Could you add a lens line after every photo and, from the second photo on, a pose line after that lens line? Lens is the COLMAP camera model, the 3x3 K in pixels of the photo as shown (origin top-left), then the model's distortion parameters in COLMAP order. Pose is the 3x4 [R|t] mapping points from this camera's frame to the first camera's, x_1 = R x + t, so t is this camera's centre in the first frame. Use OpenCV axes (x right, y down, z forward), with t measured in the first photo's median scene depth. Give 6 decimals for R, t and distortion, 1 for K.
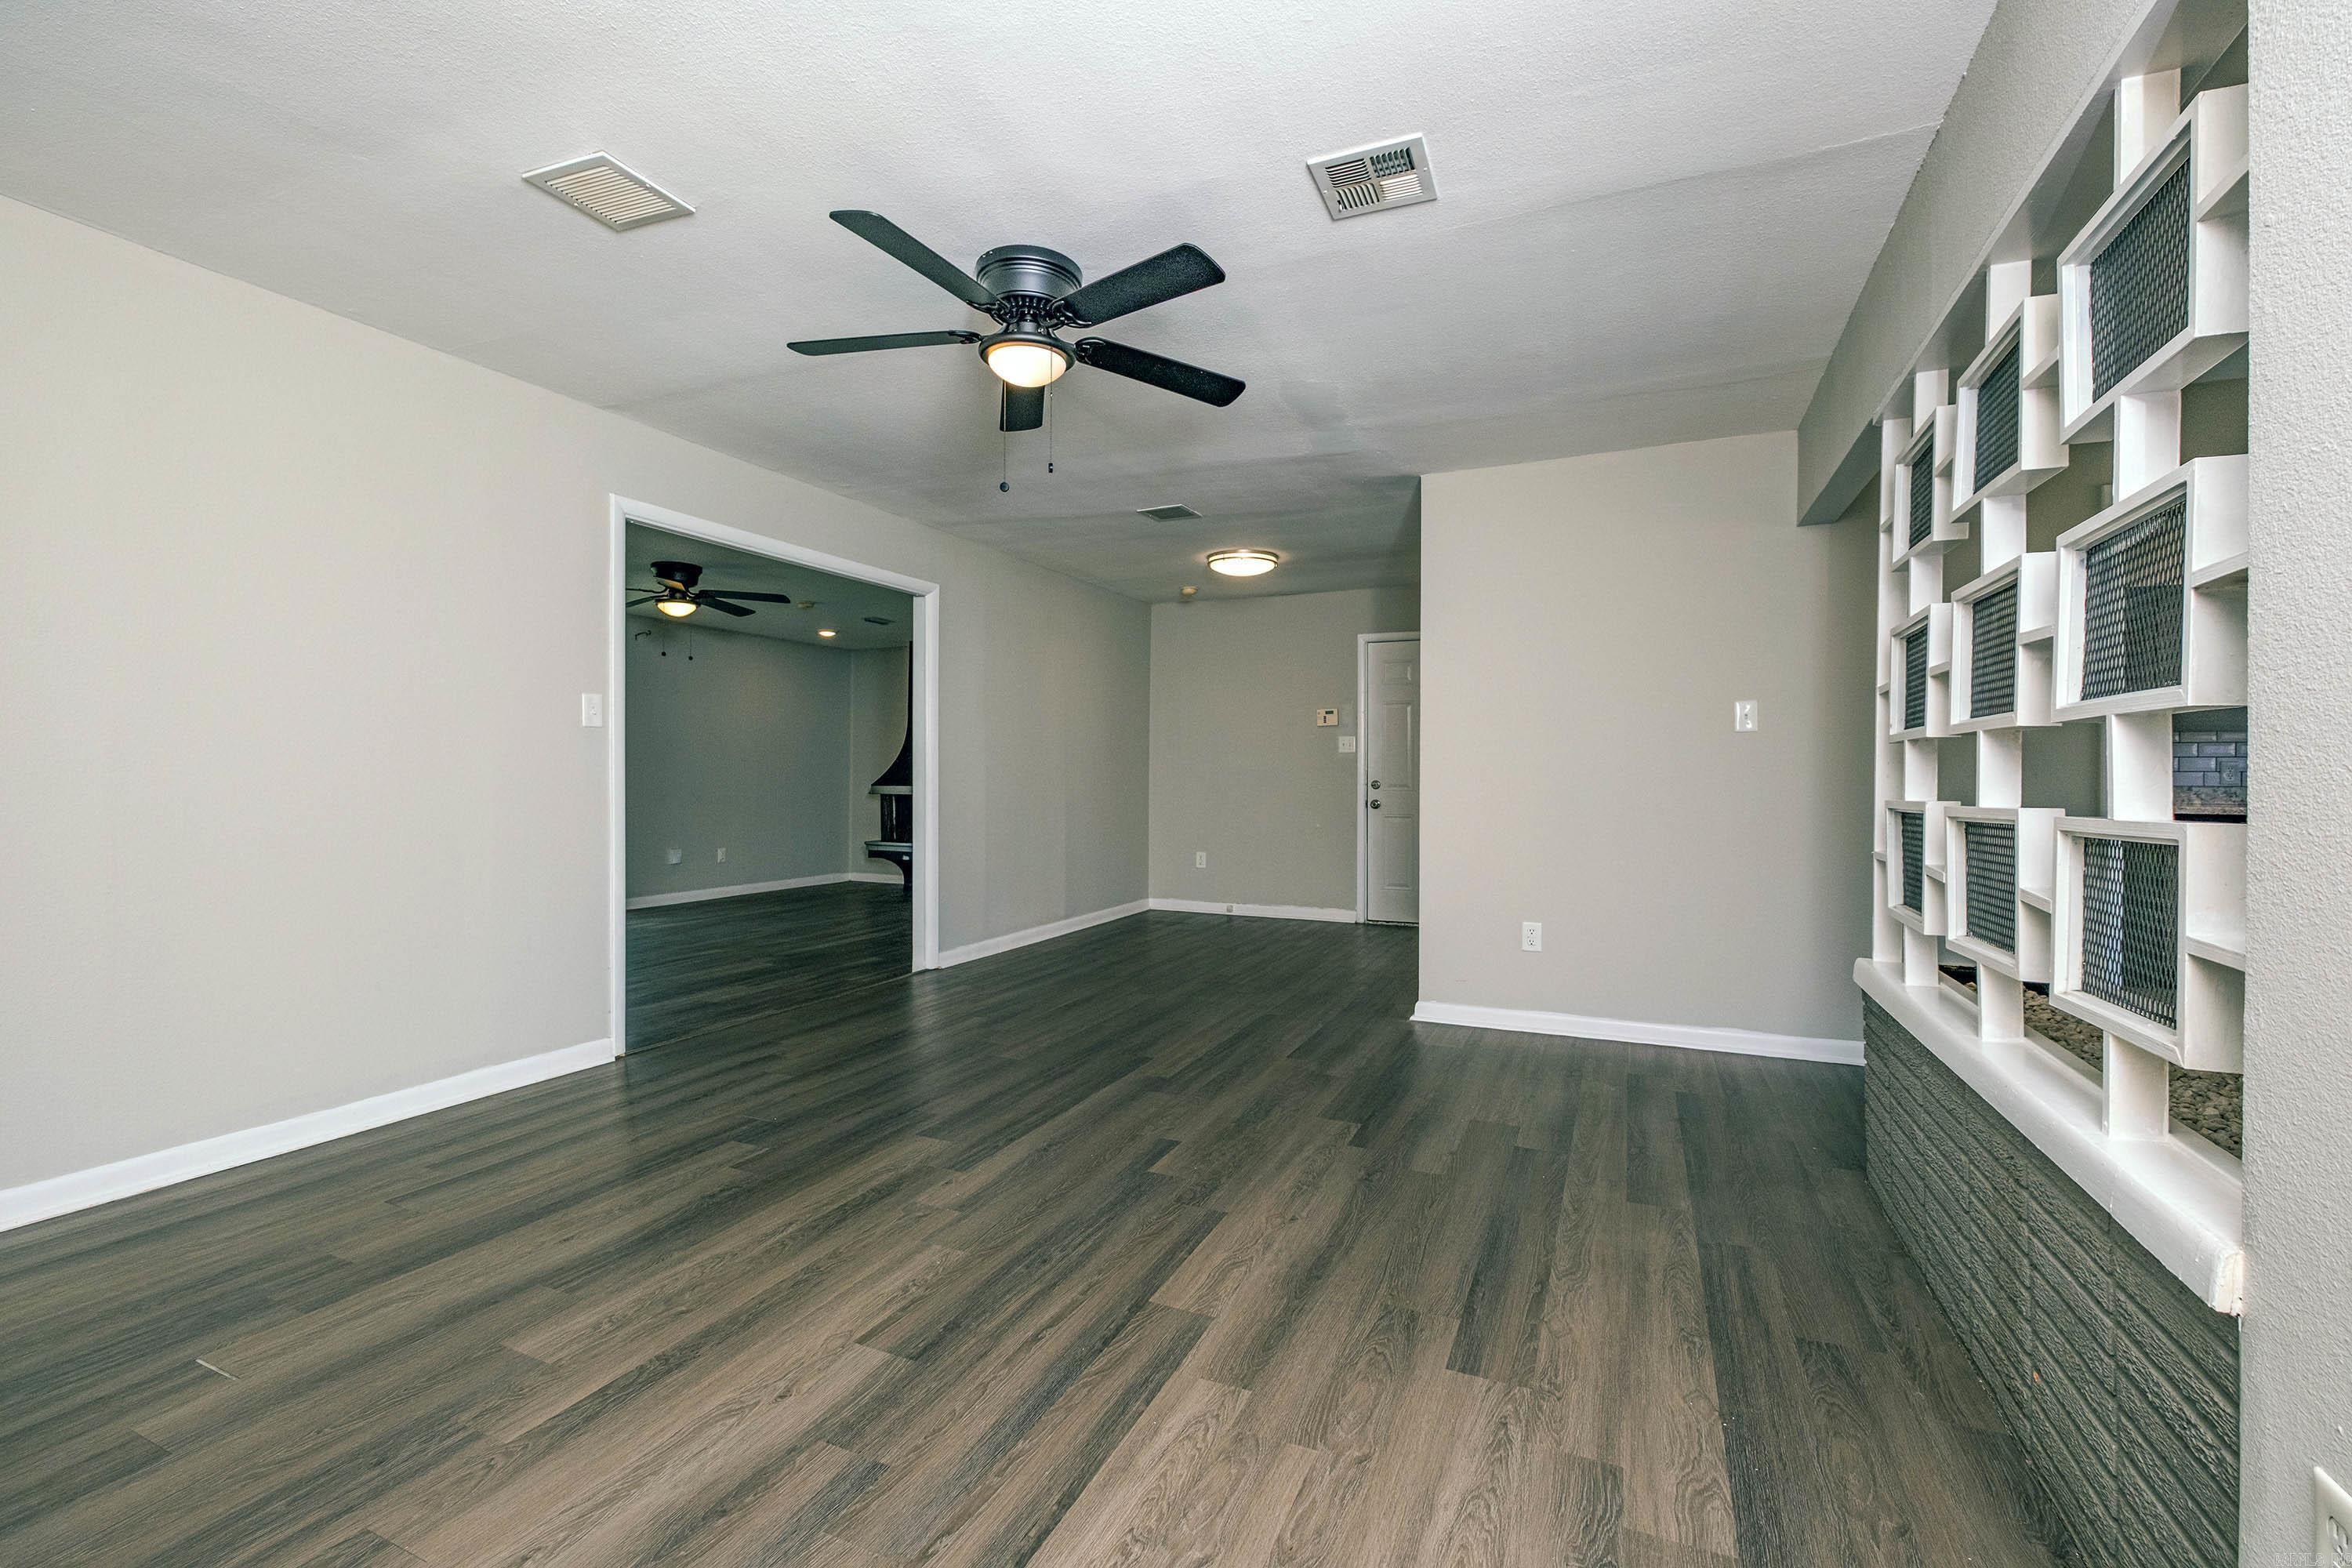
lens RADIAL K [[992.6, 0, 1175.1], [0, 992.6, 782.3], [0, 0, 1]] dist [-0.001524, -0.000917]
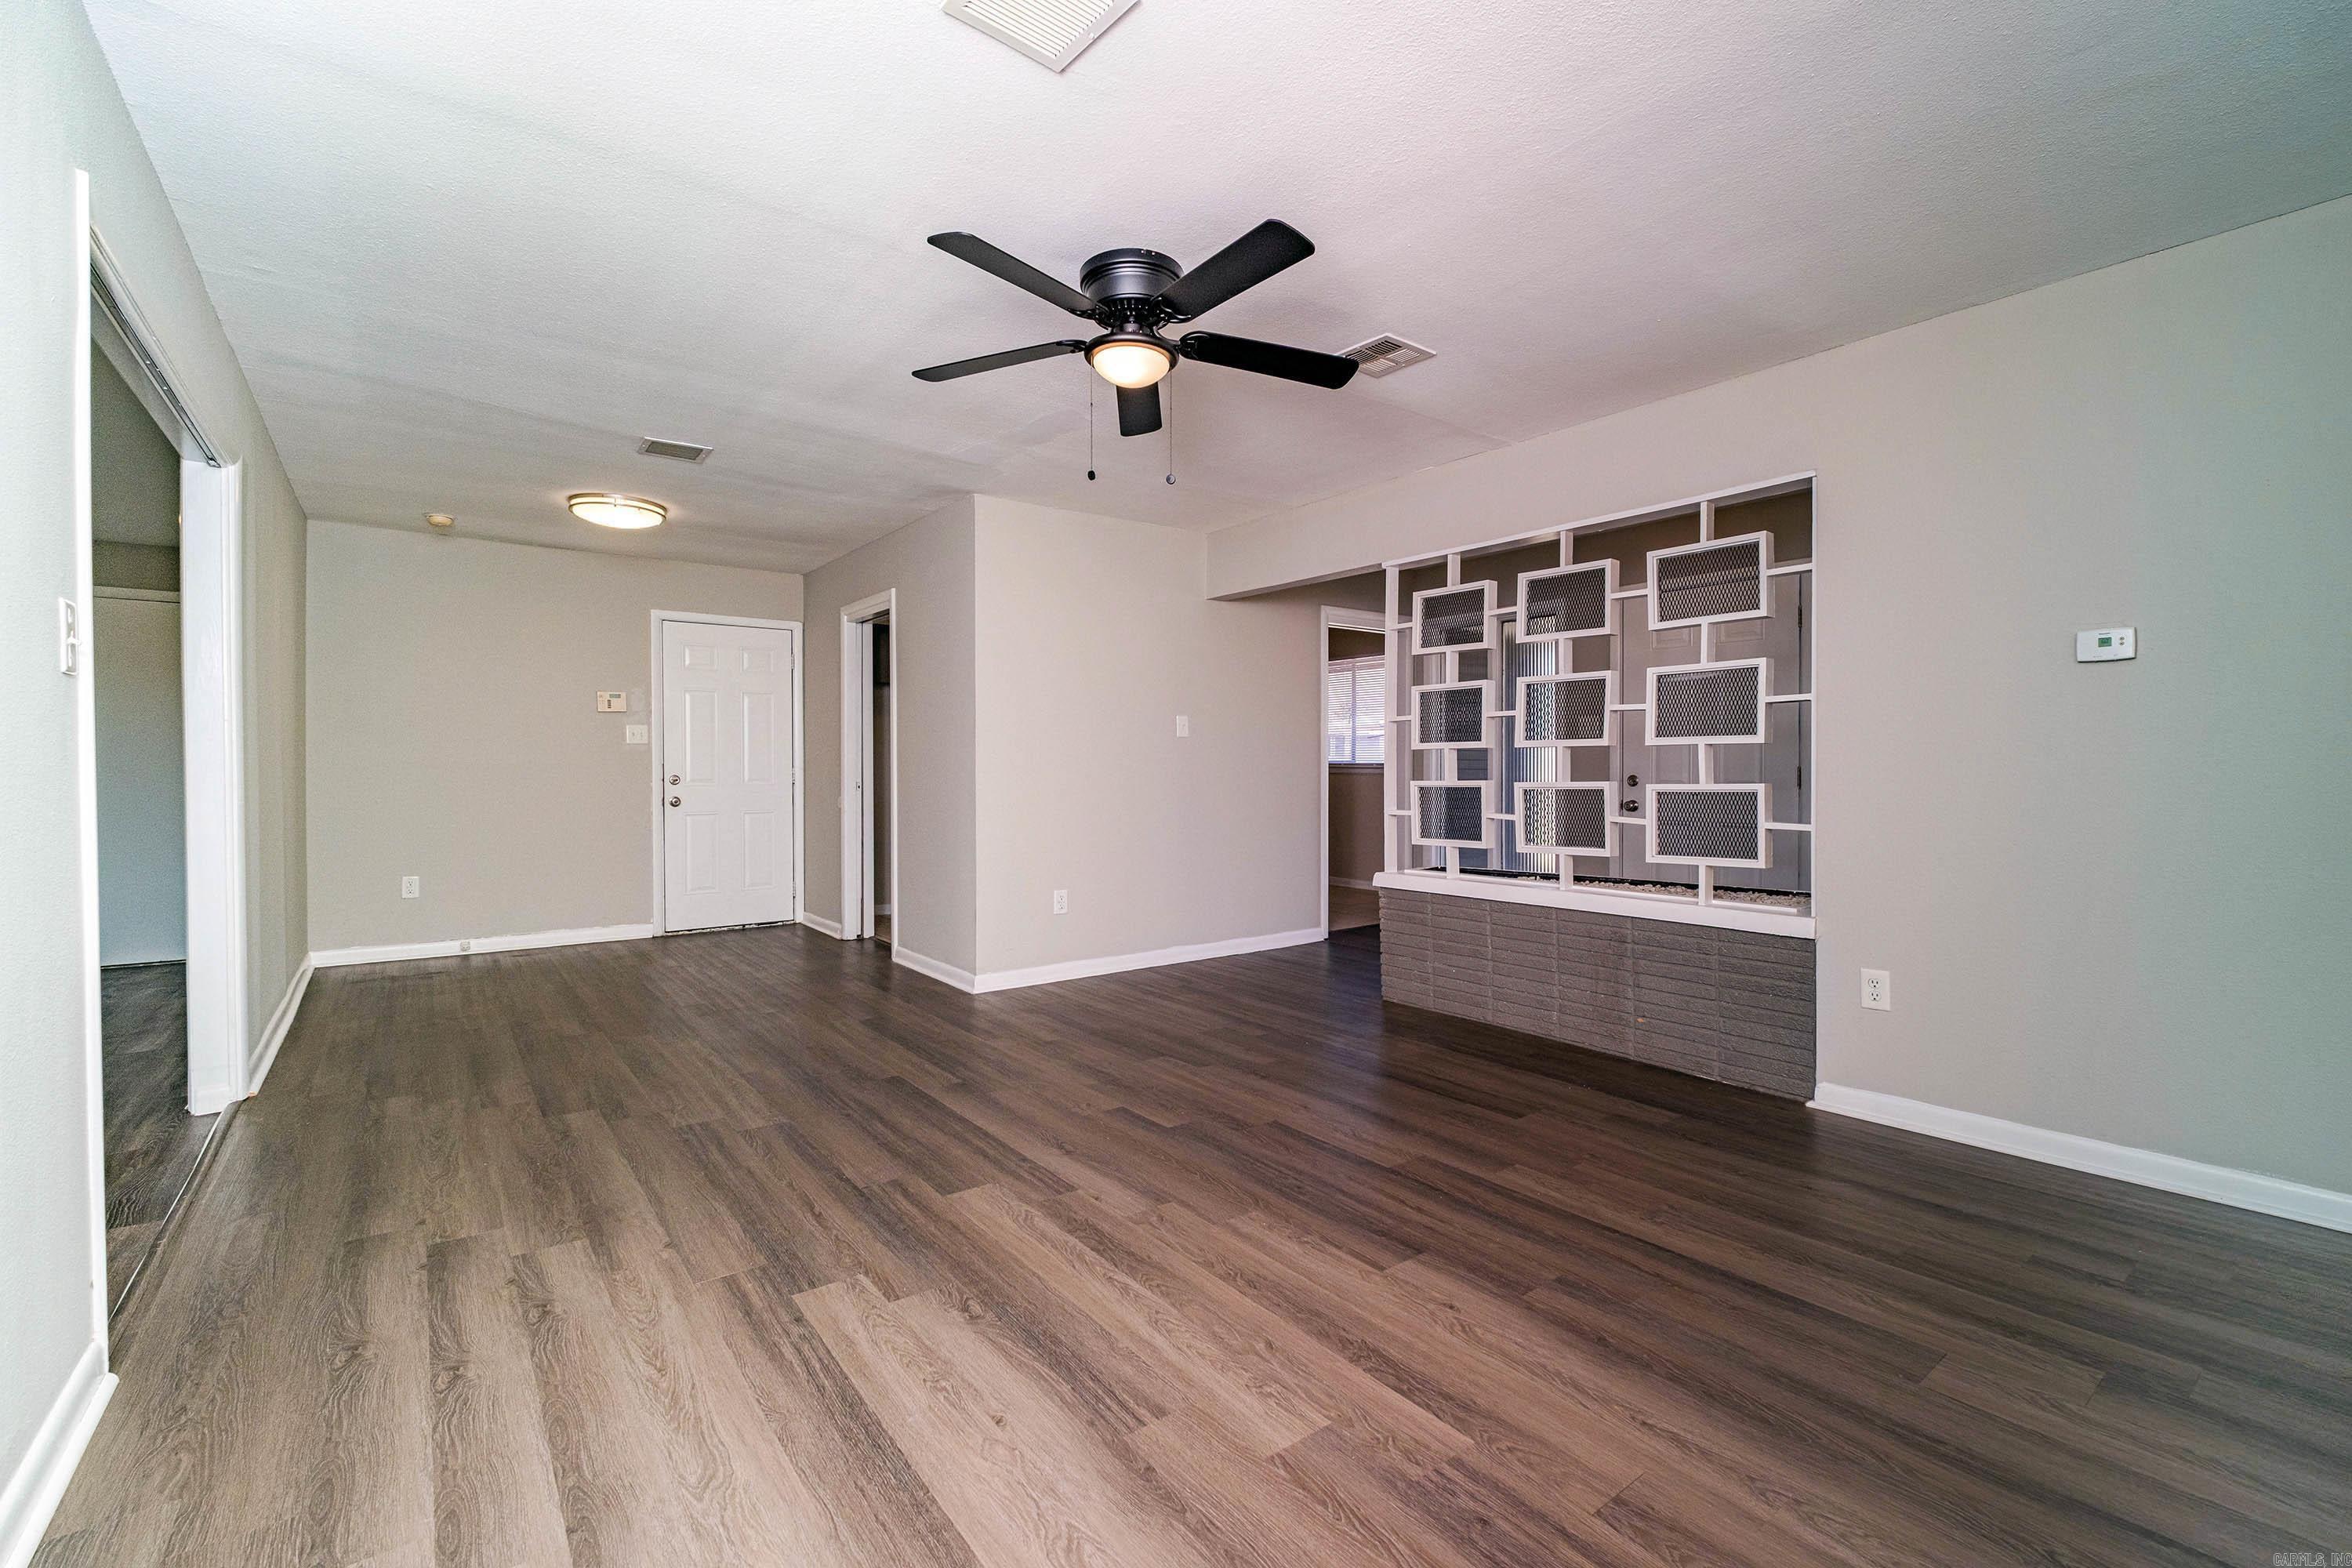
lens RADIAL K [[992.6, 0, 1174.6], [0, 992.6, 784.4], [0, 0, 1]] dist [-0.001524, -0.000917]
pose [[0.488249, -0.017409, 0.872531, -0.827182], [0.009044, 0.999848, 0.014889, -0.005992], [-0.872658, 0.000621, 0.488332, 0.381224]]
